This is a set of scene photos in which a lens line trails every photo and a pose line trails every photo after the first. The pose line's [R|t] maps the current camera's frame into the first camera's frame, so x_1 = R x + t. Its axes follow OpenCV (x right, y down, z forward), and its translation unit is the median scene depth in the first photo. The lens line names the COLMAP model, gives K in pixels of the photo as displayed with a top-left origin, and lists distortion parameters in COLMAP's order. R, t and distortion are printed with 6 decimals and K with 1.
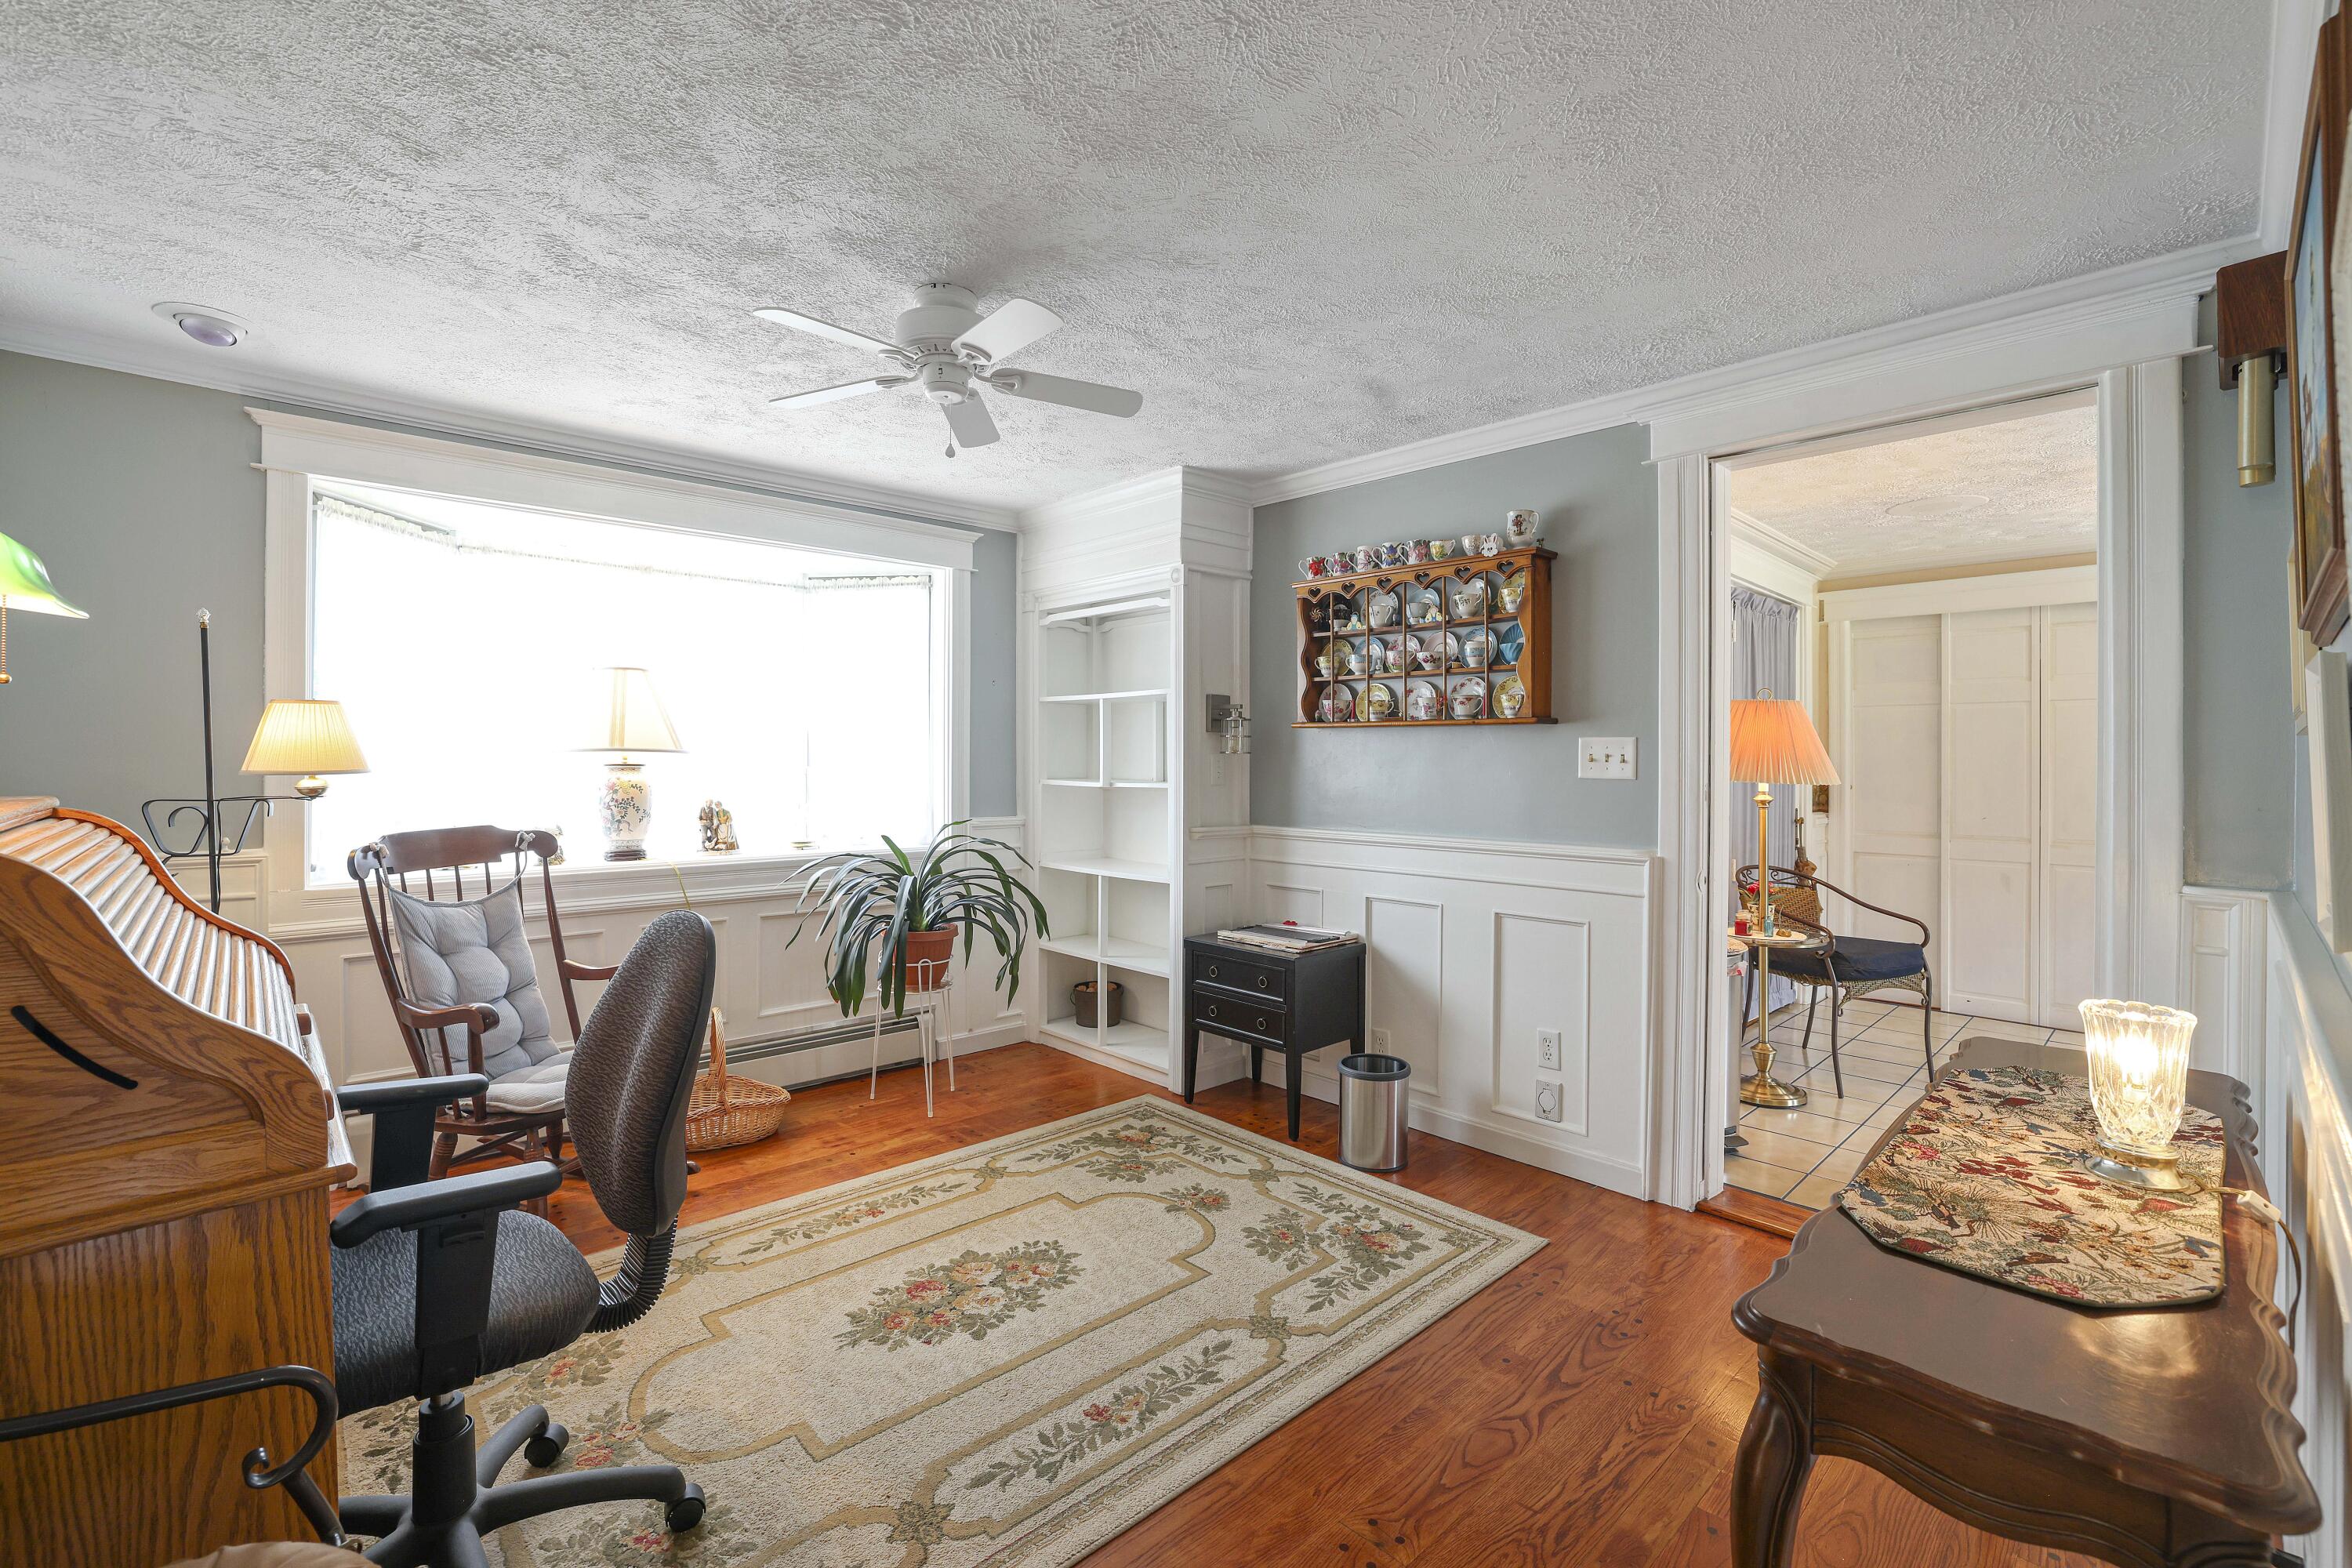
lens RADIAL K [[1006.7, 0, 1166.5], [0, 1006.7, 771.4], [0, 0, 1]] dist [-0.033354, 0.002526]
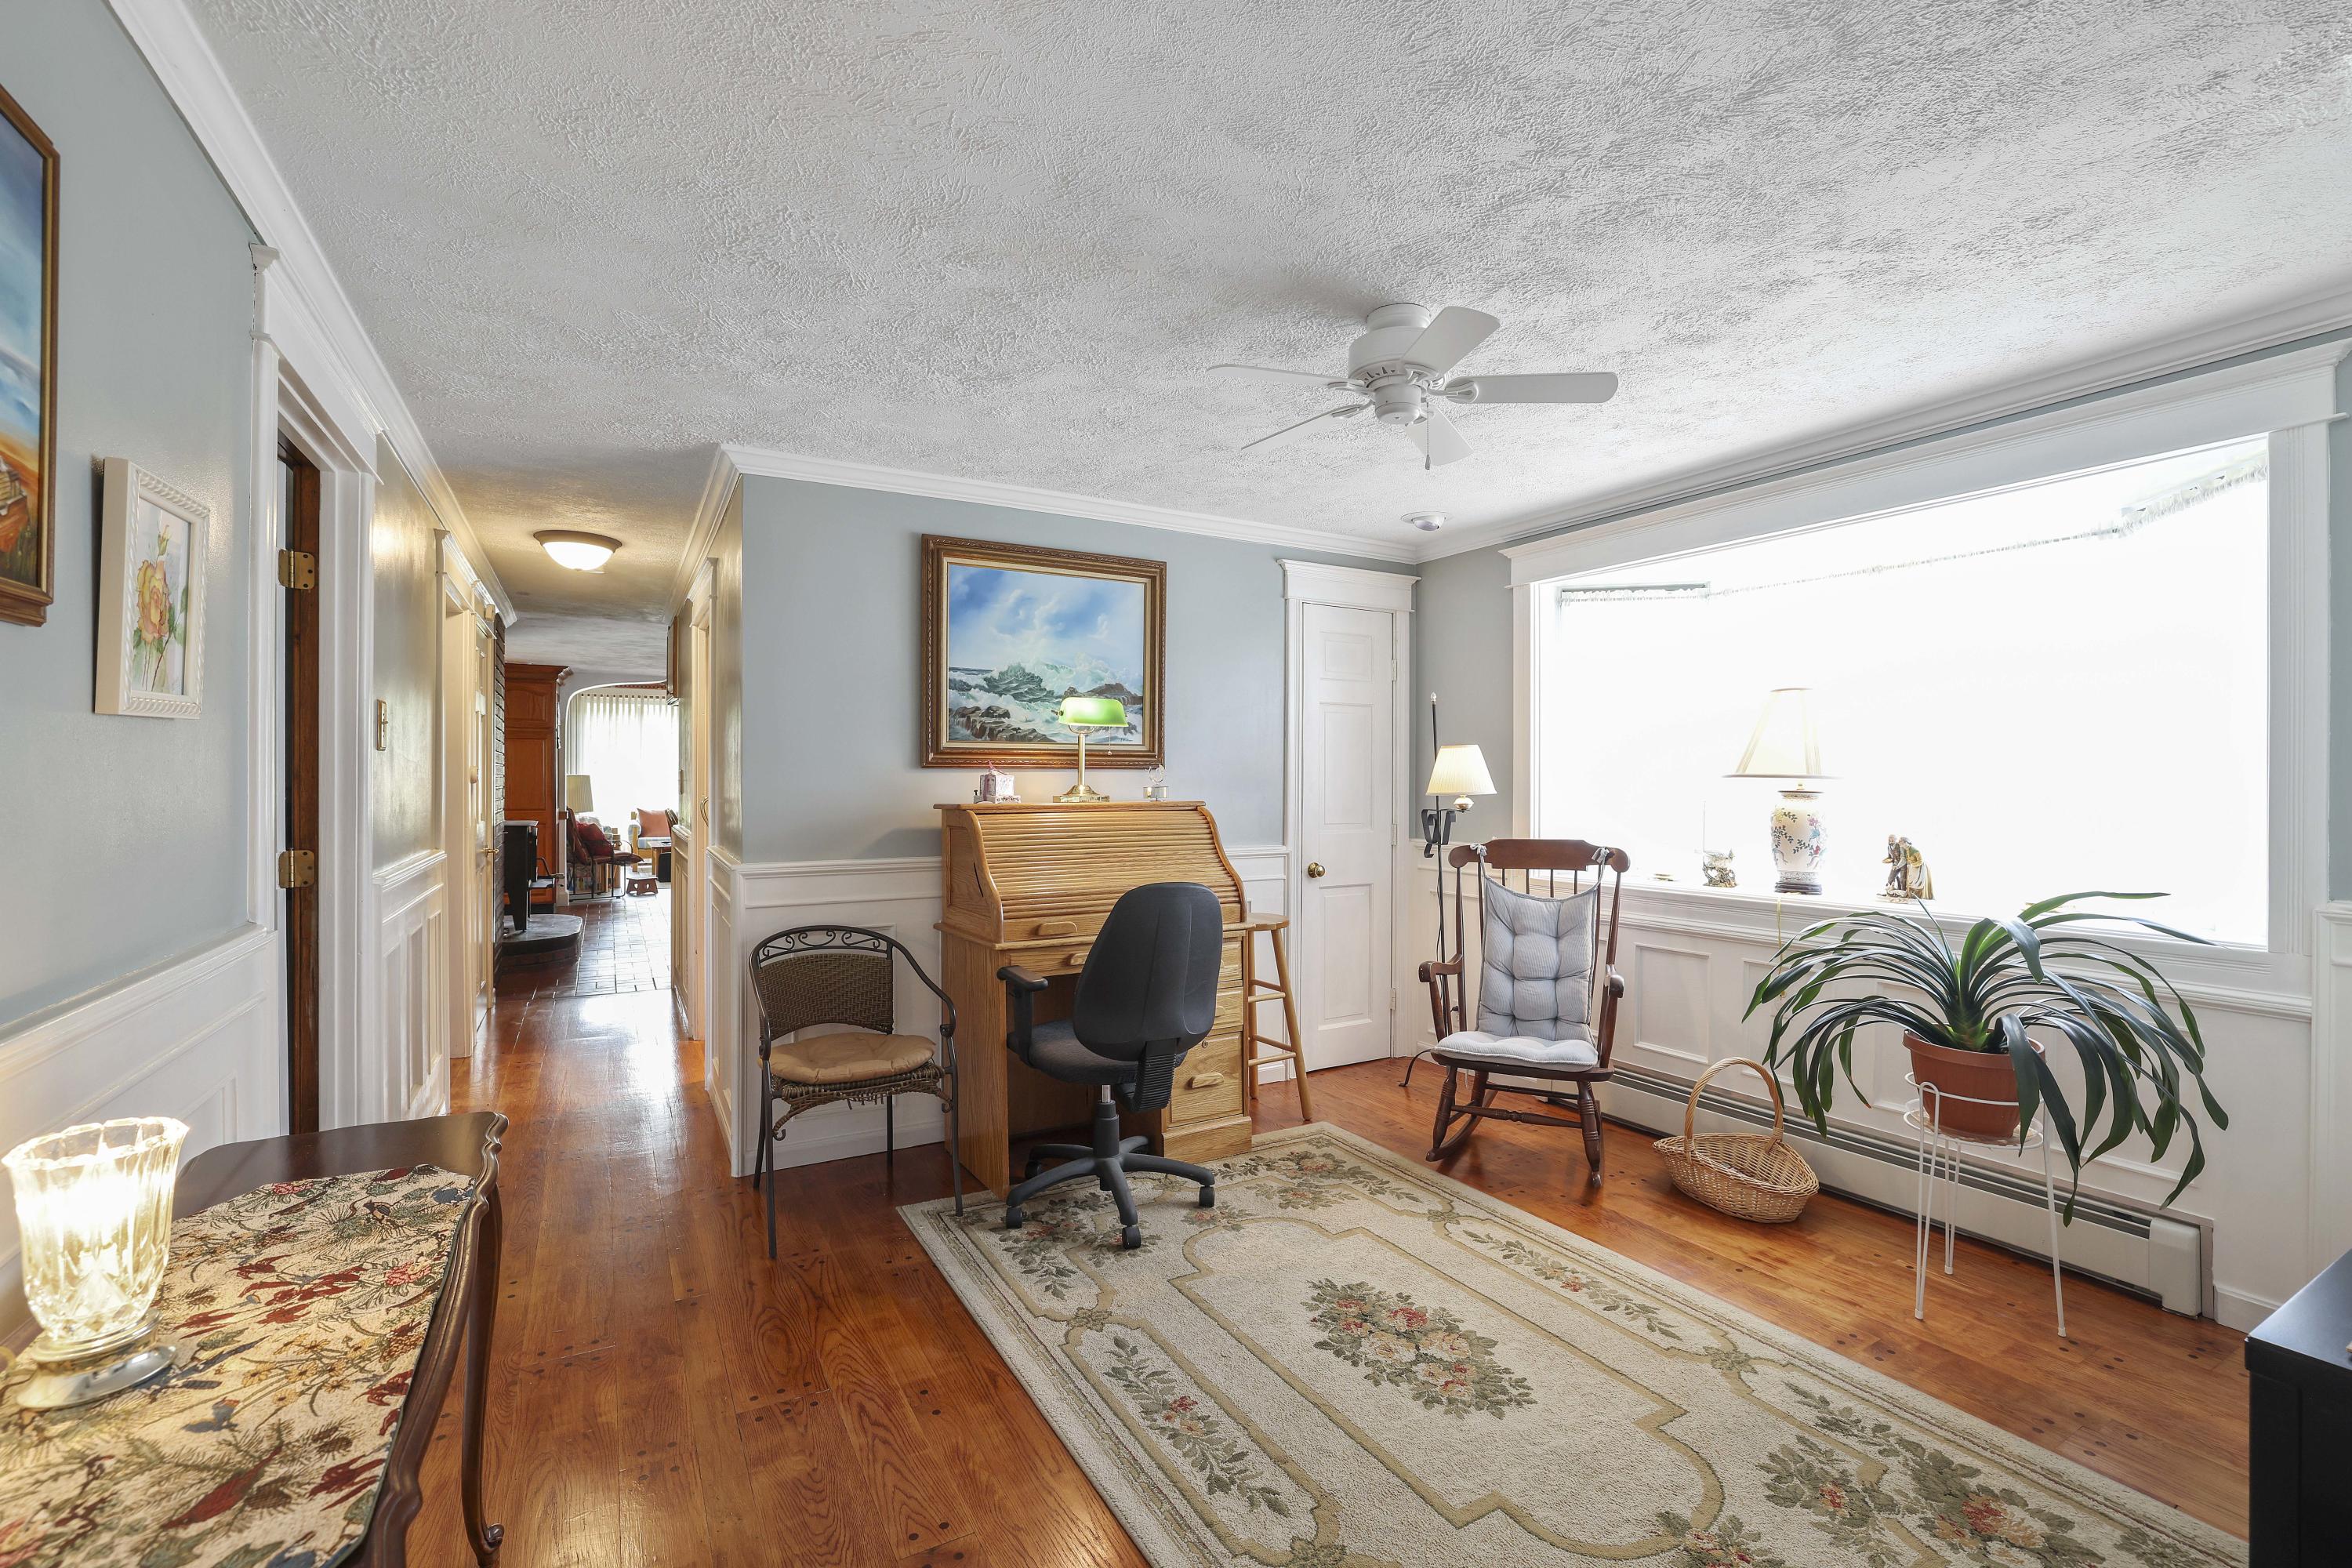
lens RADIAL K [[1006.7, 0, 1171.0], [0, 1006.7, 784.9], [0, 0, 1]] dist [-0.033354, 0.002526]
pose [[-0.229533, -0.002944, -0.973296, 0.784462], [-0.012310, 0.999924, -0.000121, -0.007987], [0.973223, 0.011953, -0.229552, 0.997723]]
